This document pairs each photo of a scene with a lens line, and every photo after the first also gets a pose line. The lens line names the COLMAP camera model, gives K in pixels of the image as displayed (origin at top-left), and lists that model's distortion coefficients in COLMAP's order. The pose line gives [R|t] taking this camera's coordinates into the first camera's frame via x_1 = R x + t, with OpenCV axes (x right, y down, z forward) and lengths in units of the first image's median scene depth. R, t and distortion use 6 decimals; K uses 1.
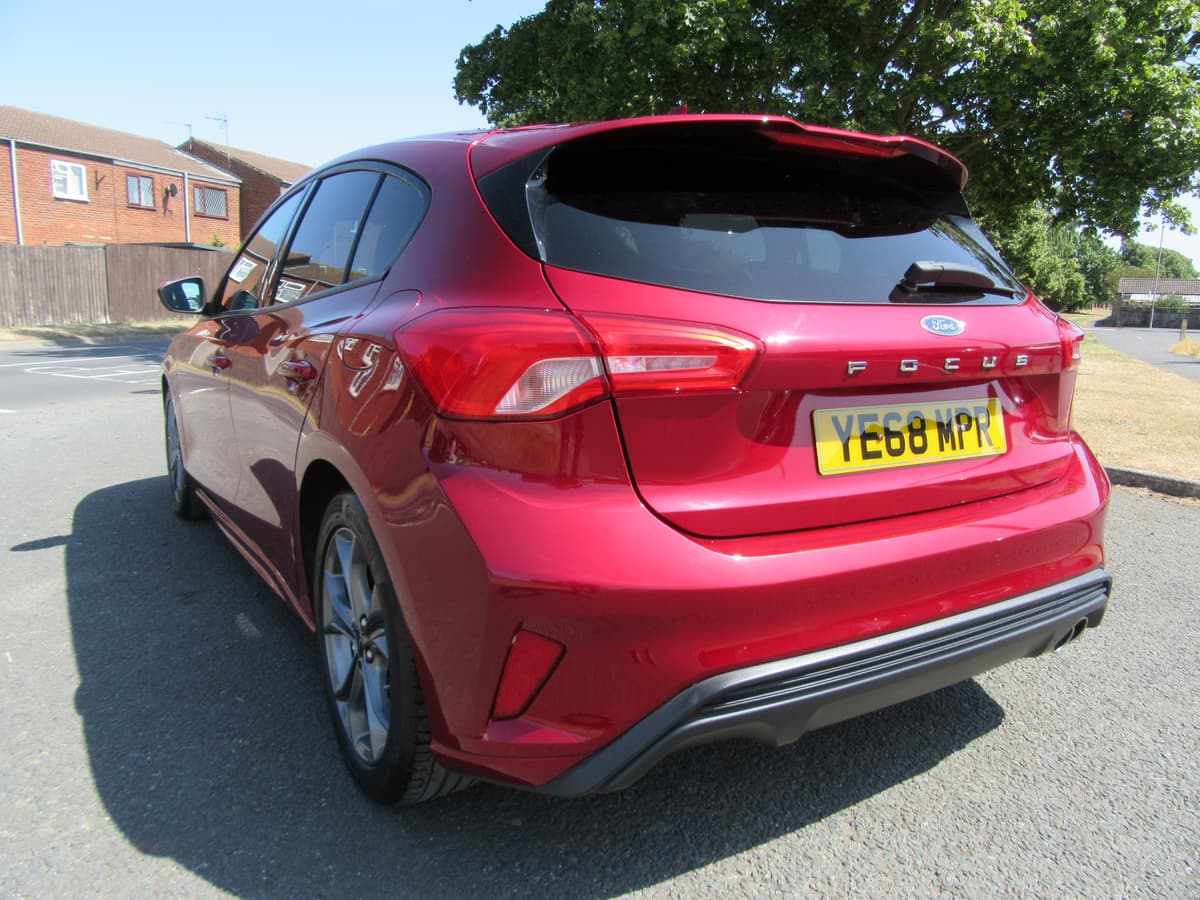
lens RADIAL K [[889.1, 0, 599.8], [0, 889.1, 452.3], [0, 0, 1]] dist [-0.001150, -0.007624]
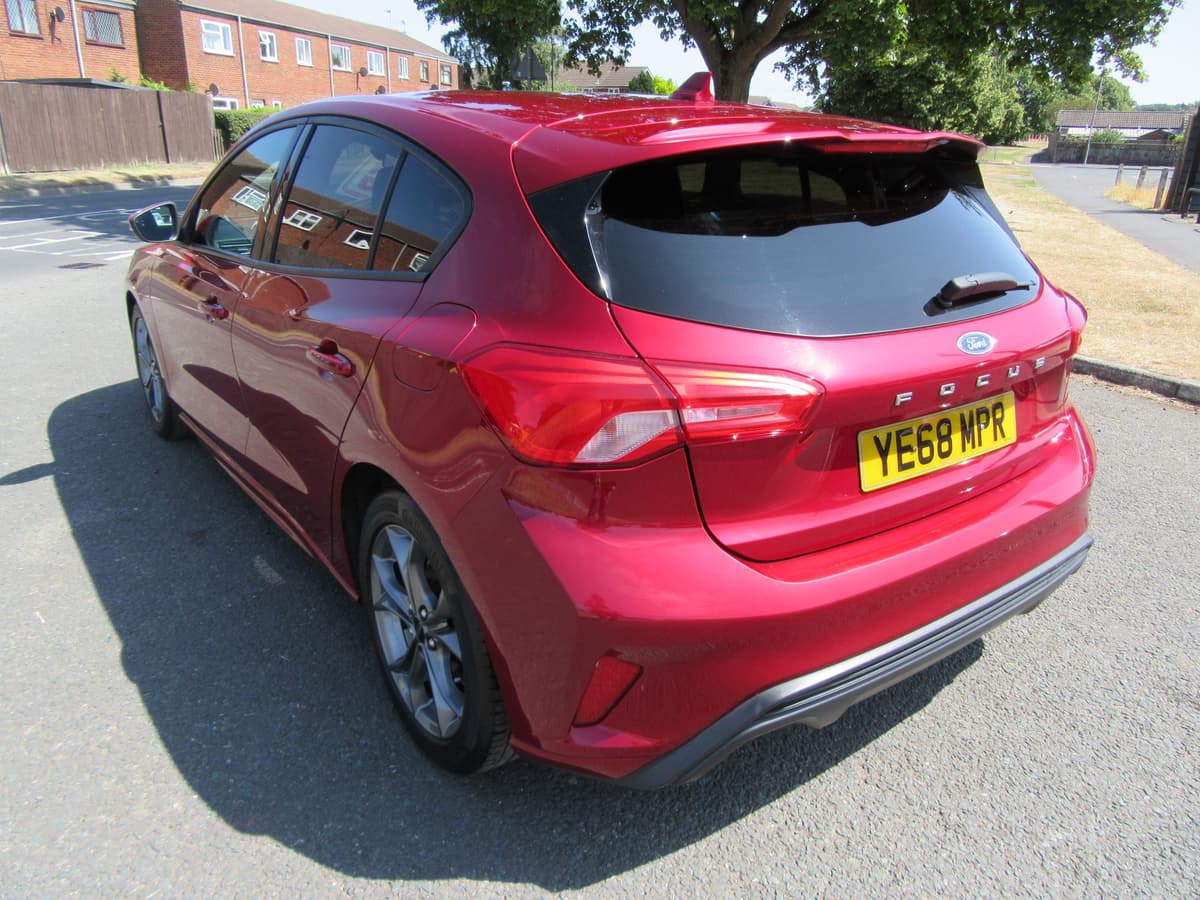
lens RADIAL K [[889.1, 0, 599.8], [0, 889.1, 452.3], [0, 0, 1]] dist [-0.001150, -0.007624]
pose [[0.997218, -0.025554, 0.070025, -0.127746], [0.012648, 0.983789, 0.178885, -0.191721], [-0.073461, -0.177502, 0.981375, -0.028873]]
